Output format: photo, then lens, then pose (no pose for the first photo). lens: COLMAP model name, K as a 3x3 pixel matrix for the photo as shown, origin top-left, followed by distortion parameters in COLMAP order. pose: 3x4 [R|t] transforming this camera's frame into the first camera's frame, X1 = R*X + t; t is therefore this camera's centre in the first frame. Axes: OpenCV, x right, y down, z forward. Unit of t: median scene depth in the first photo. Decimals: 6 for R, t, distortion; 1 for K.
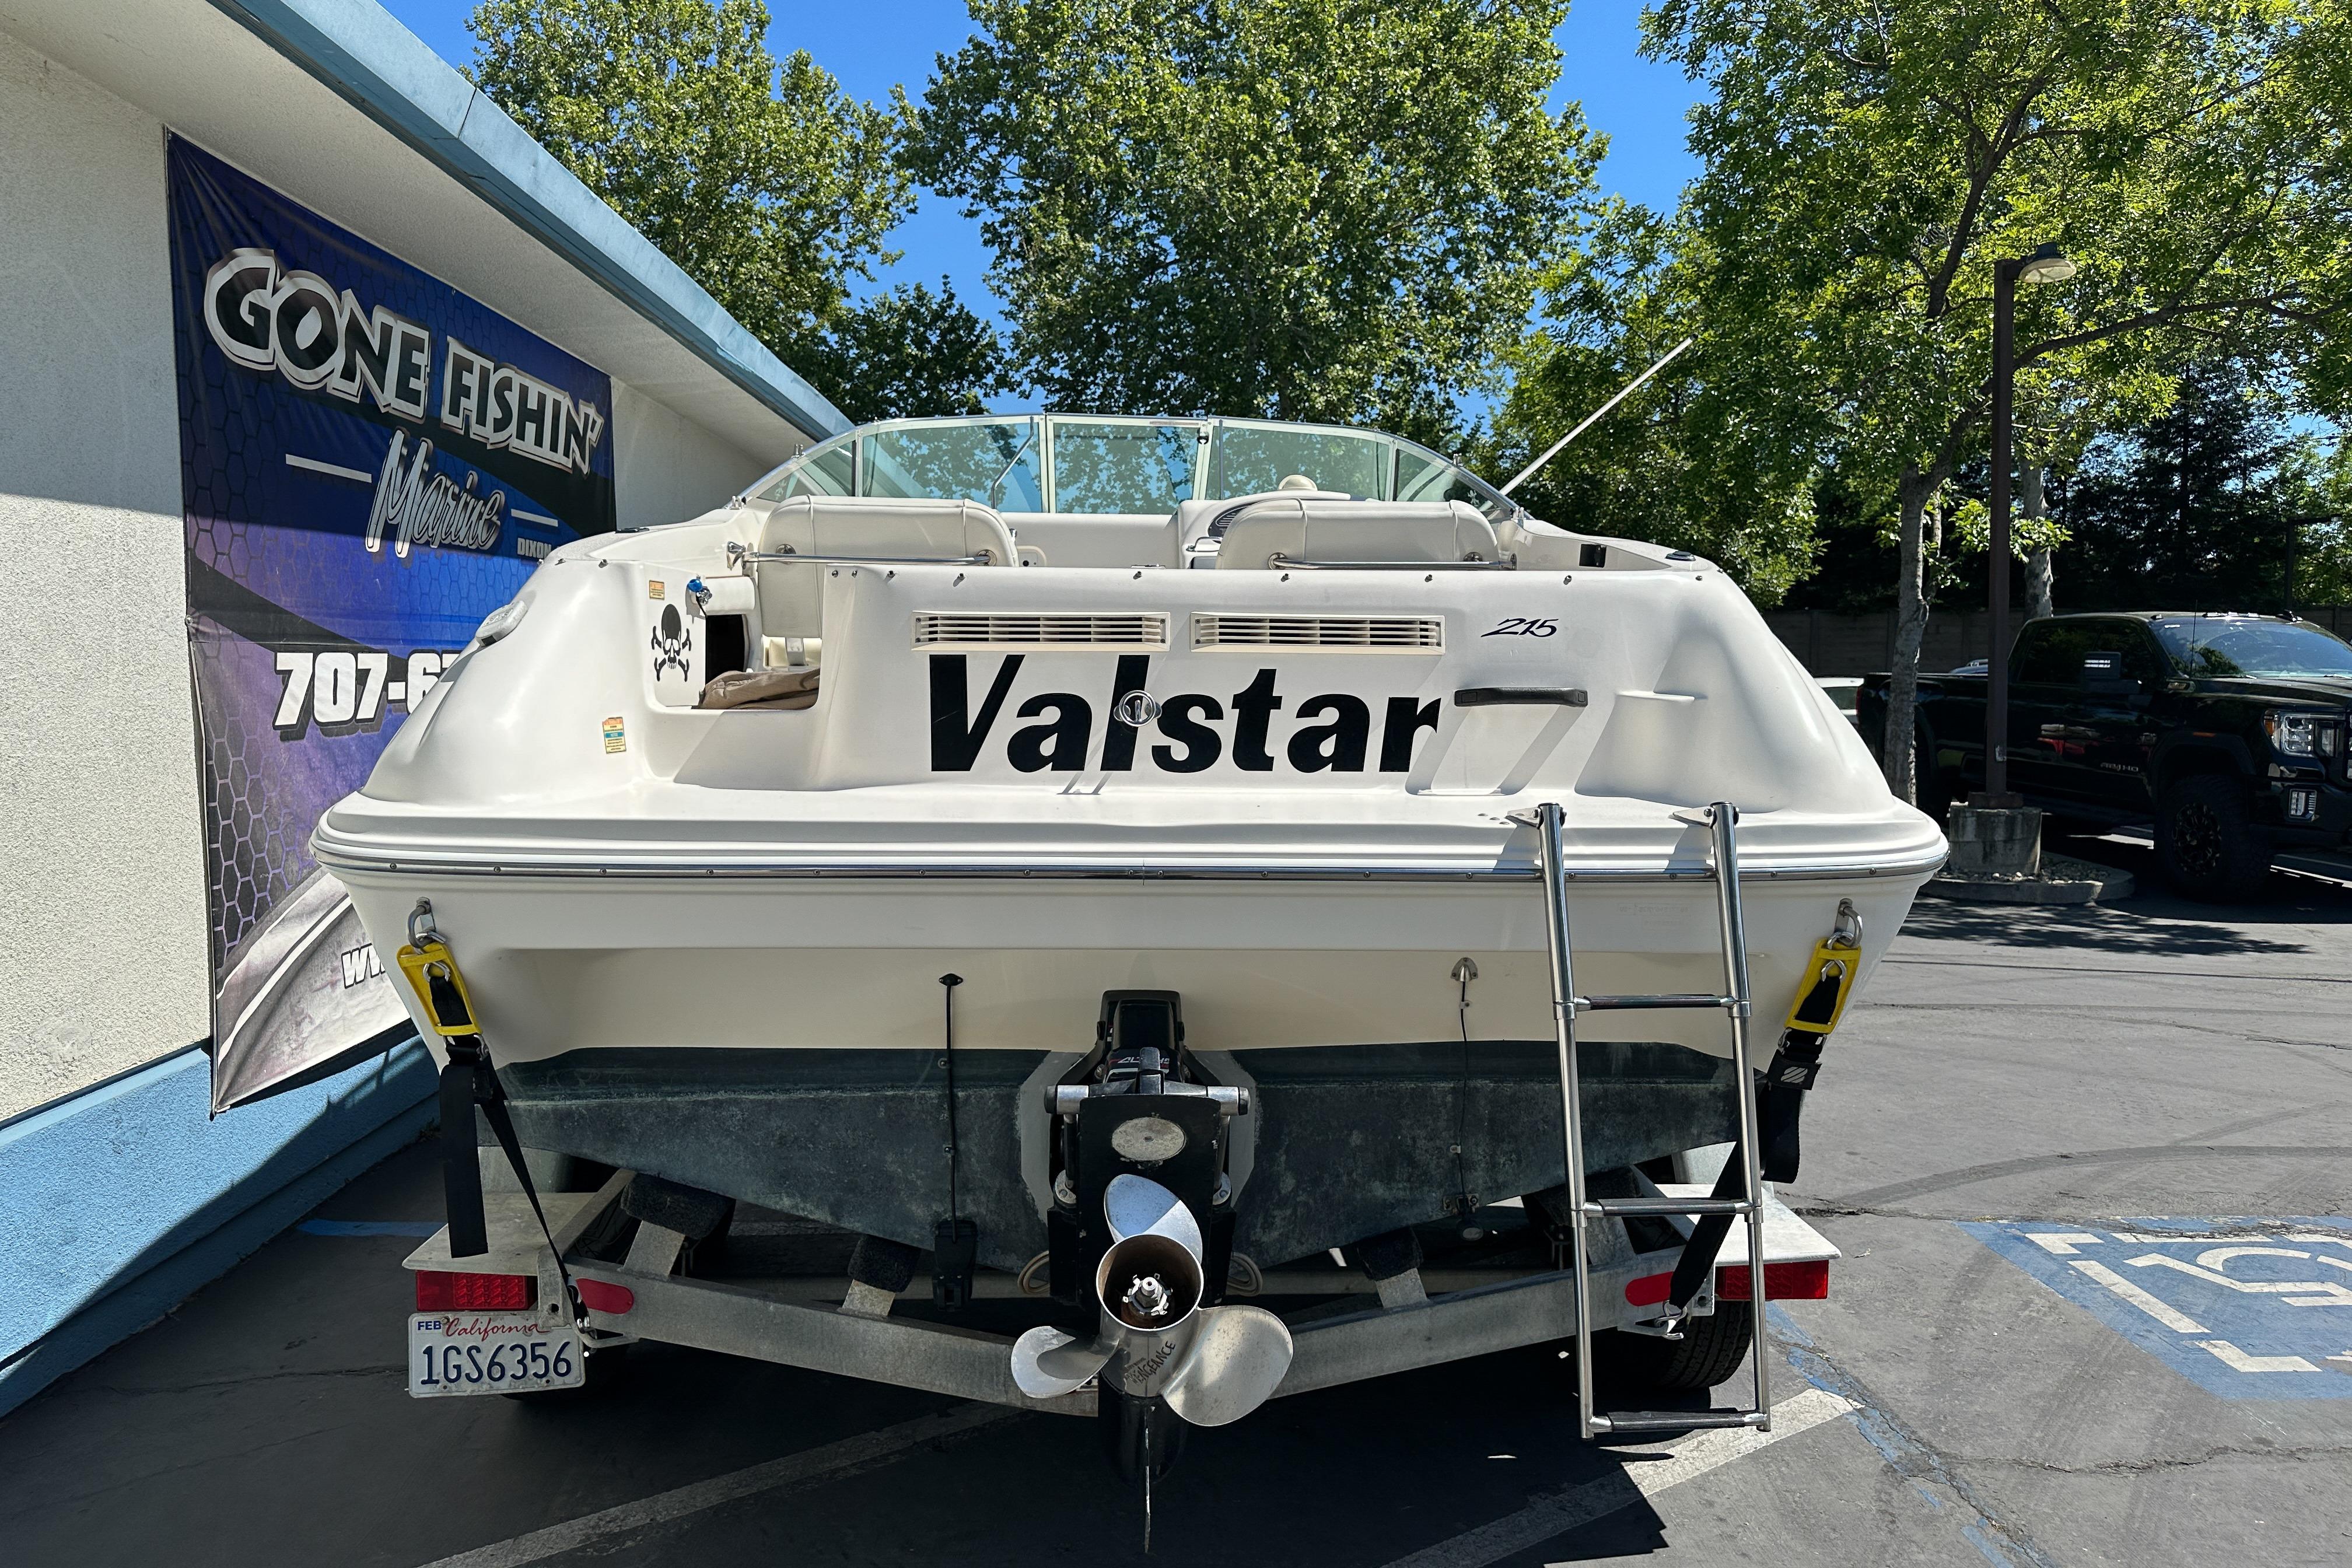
lens RADIAL K [[1697.5, 0, 1176.0], [0, 1697.5, 784.0], [0, 0, 1]] dist [0.189332, -0.347151]
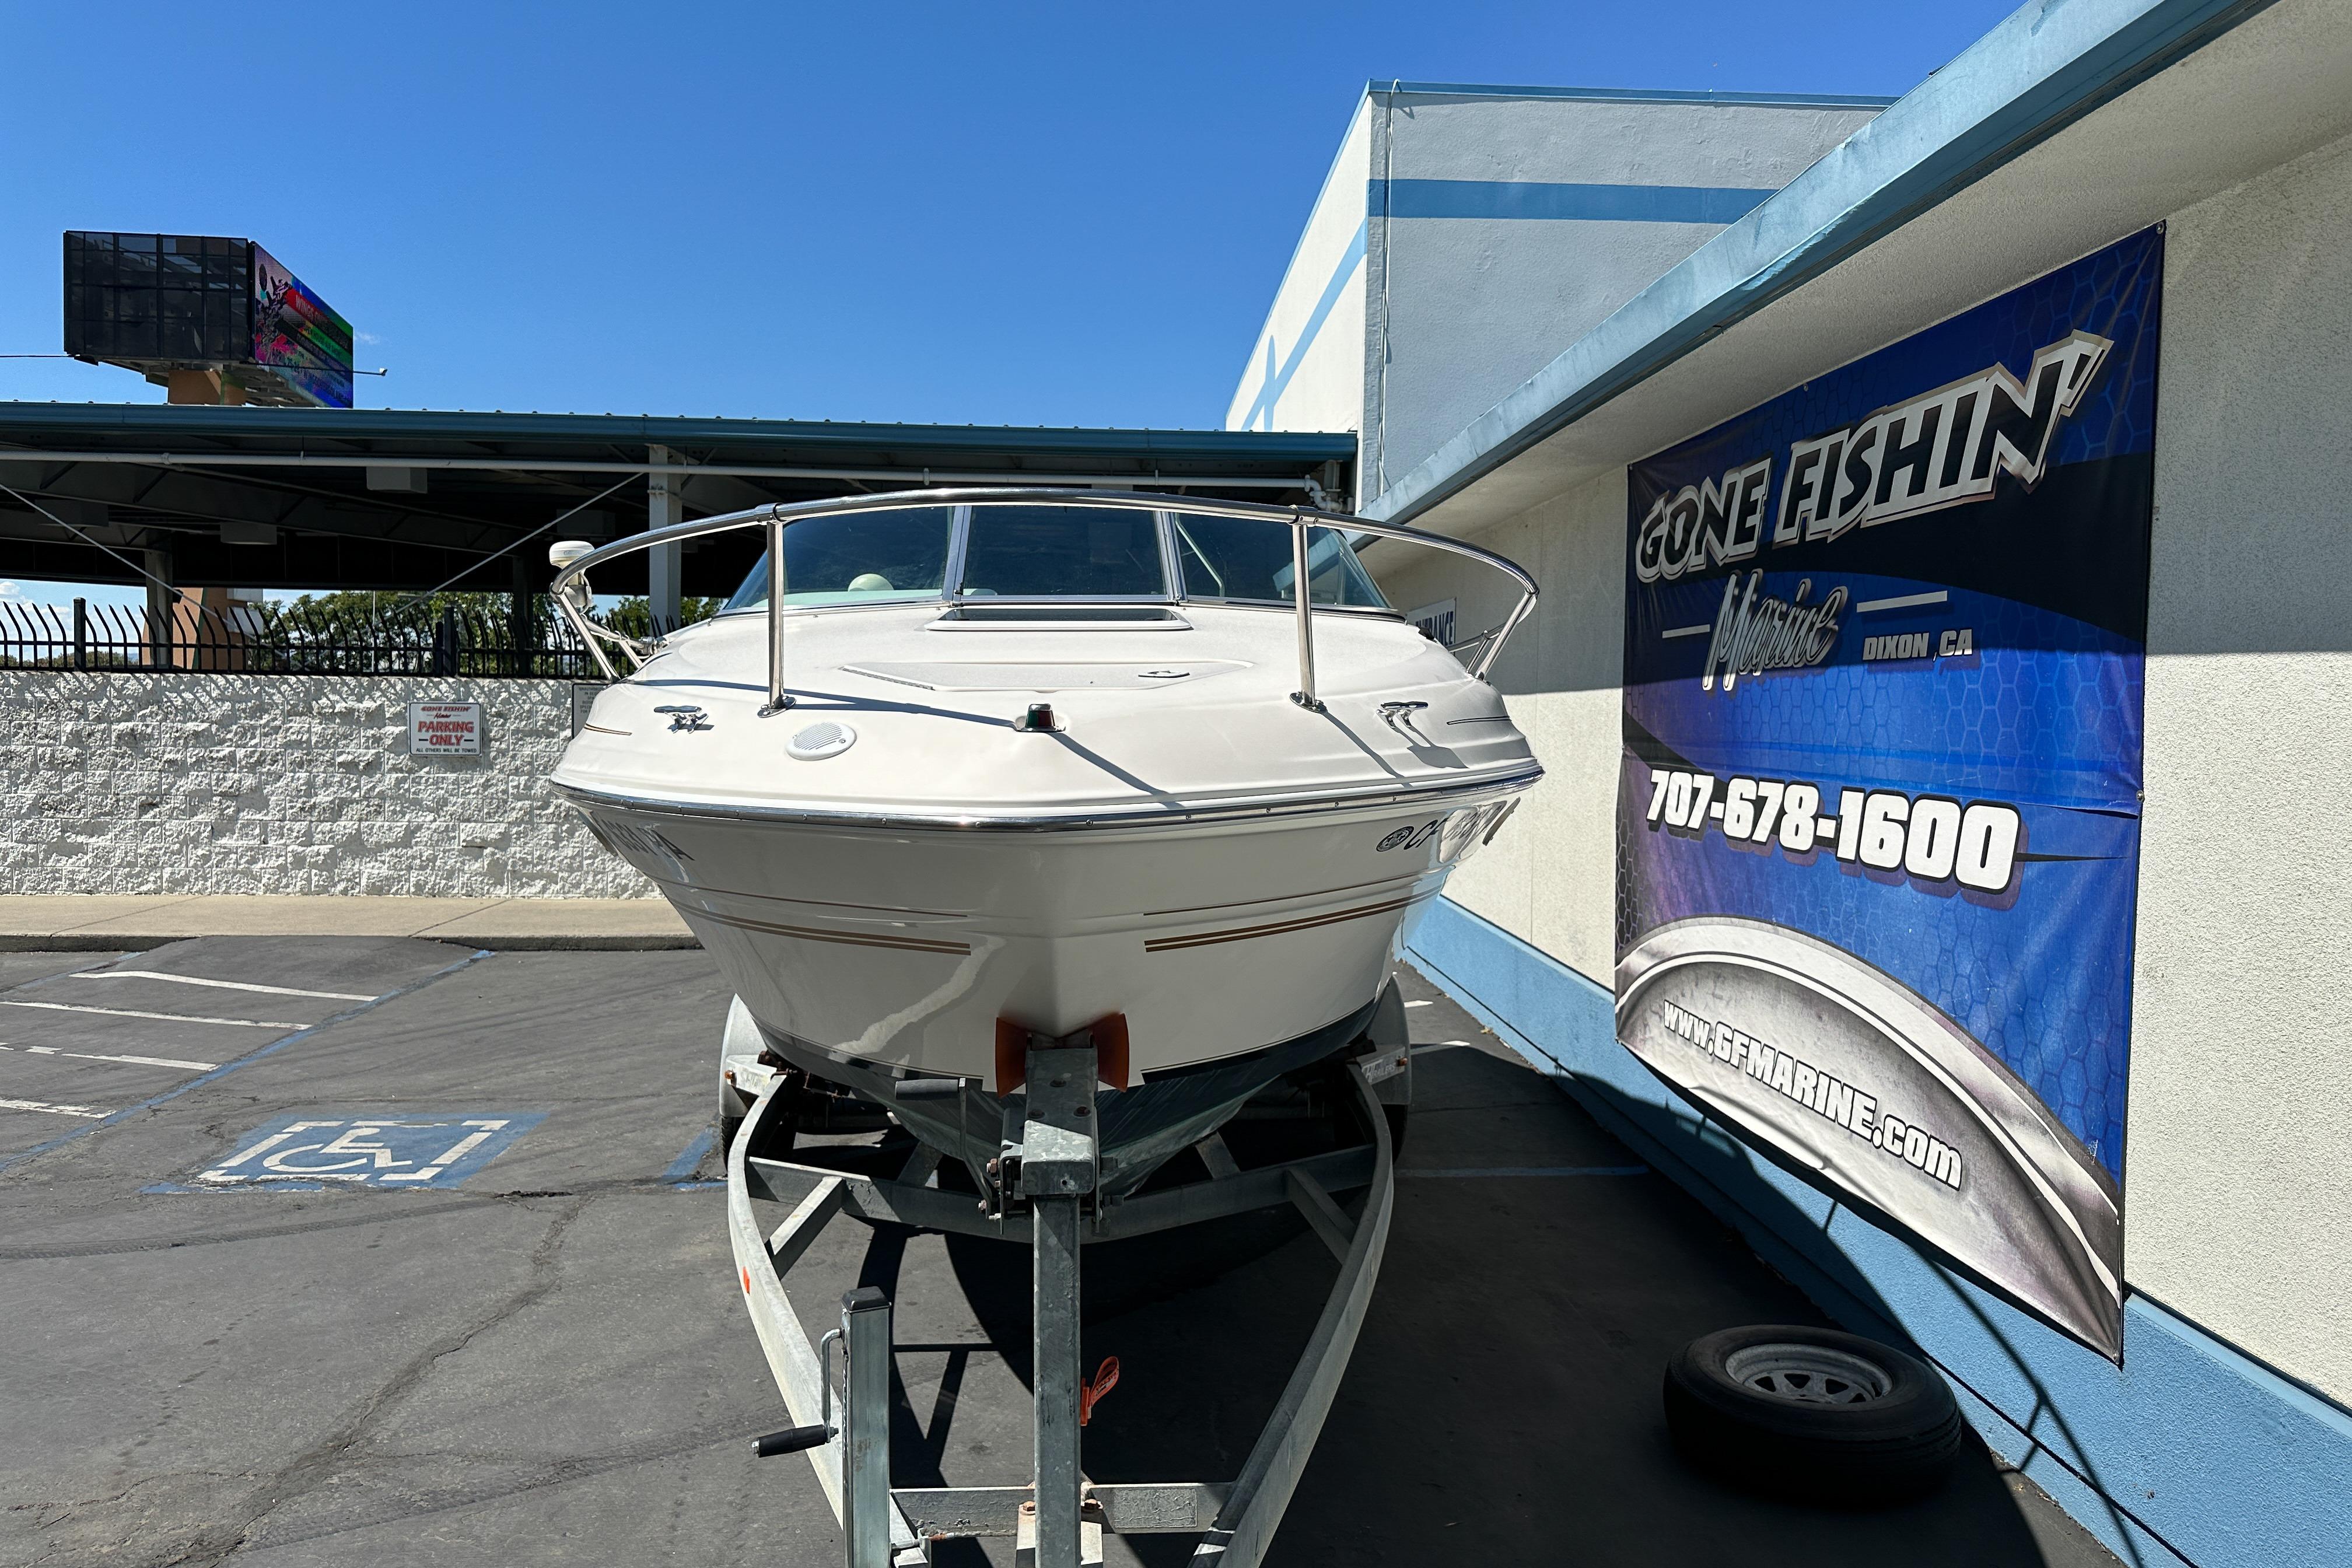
lens RADIAL K [[1697.5, 0, 1176.0], [0, 1697.5, 784.0], [0, 0, 1]] dist [0.189332, -0.347151]
pose [[-0.999895, -0.003925, -0.013965, -0.081030], [-0.005505, 0.993356, 0.114953, -0.192477], [0.013421, 0.115018, -0.993273, 2.056543]]
